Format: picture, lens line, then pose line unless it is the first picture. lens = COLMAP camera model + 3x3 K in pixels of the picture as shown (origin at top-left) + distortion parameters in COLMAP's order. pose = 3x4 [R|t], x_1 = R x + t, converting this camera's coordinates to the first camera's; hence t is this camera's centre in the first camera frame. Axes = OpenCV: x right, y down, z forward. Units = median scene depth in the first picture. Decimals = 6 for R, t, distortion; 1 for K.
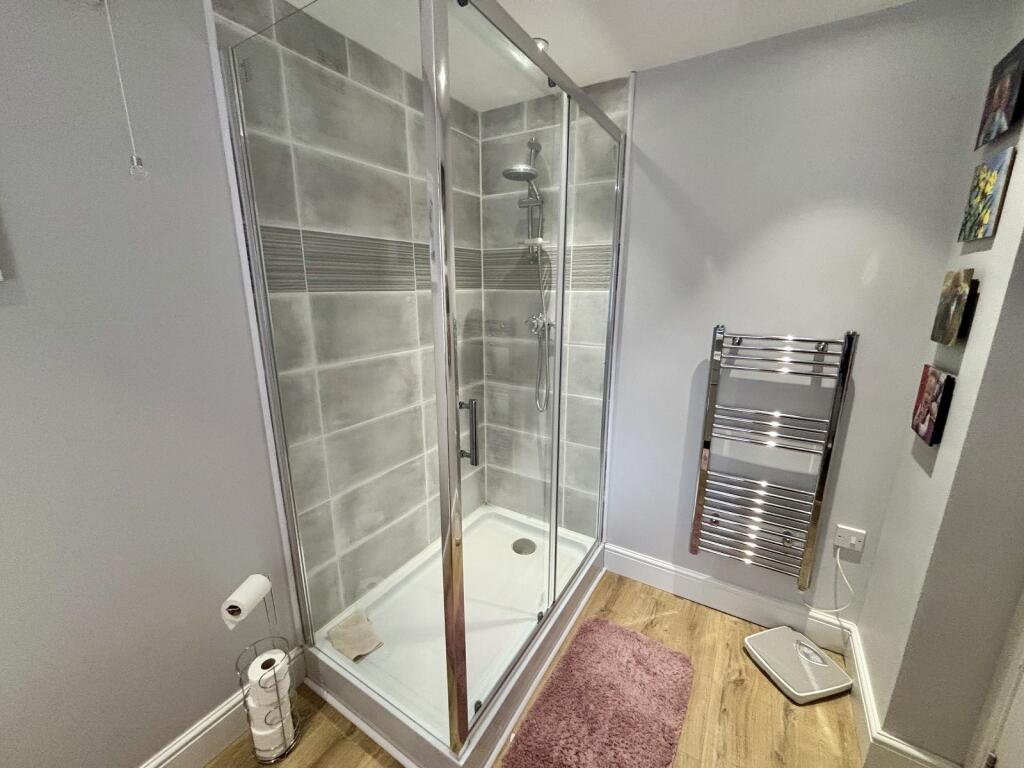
lens RADIAL K [[411.6, 0, 512.0], [0, 411.6, 384.0], [0, 0, 1]] dist [0.002244, -0.000543]
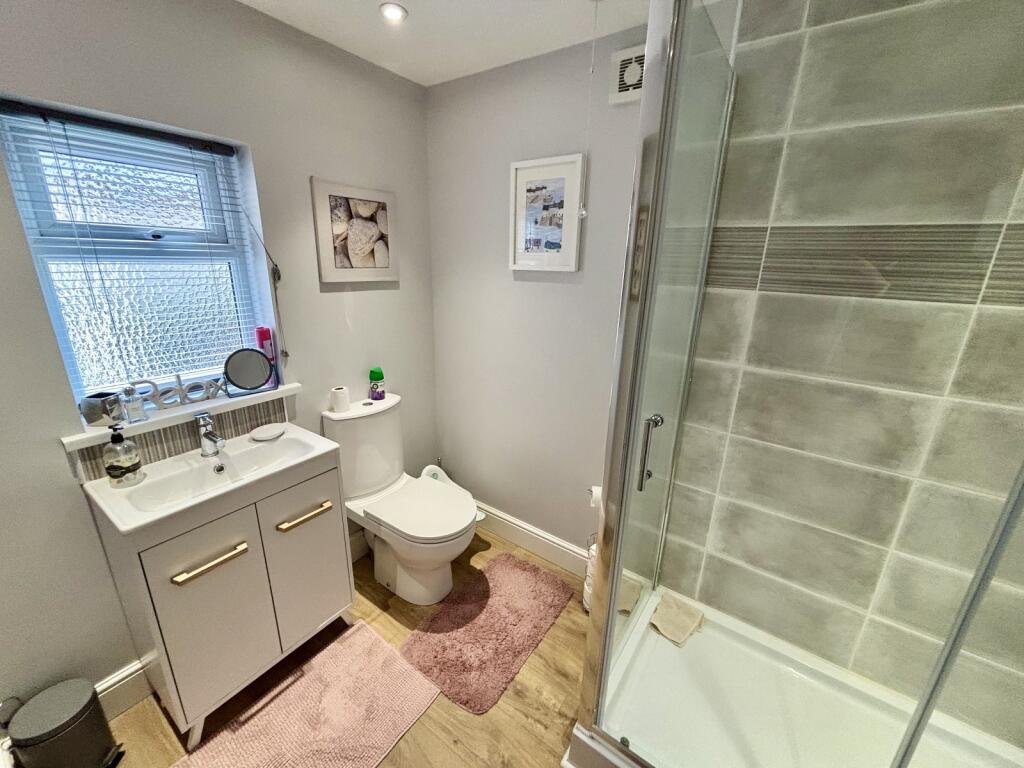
lens RADIAL K [[411.6, 0, 512.0], [0, 411.6, 384.0], [0, 0, 1]] dist [0.002244, -0.000543]
pose [[-0.066399, 0.292853, -0.953849, 0.490940], [-0.264574, 0.916573, 0.299825, -0.144616], [0.962077, 0.272271, 0.016622, 0.440015]]
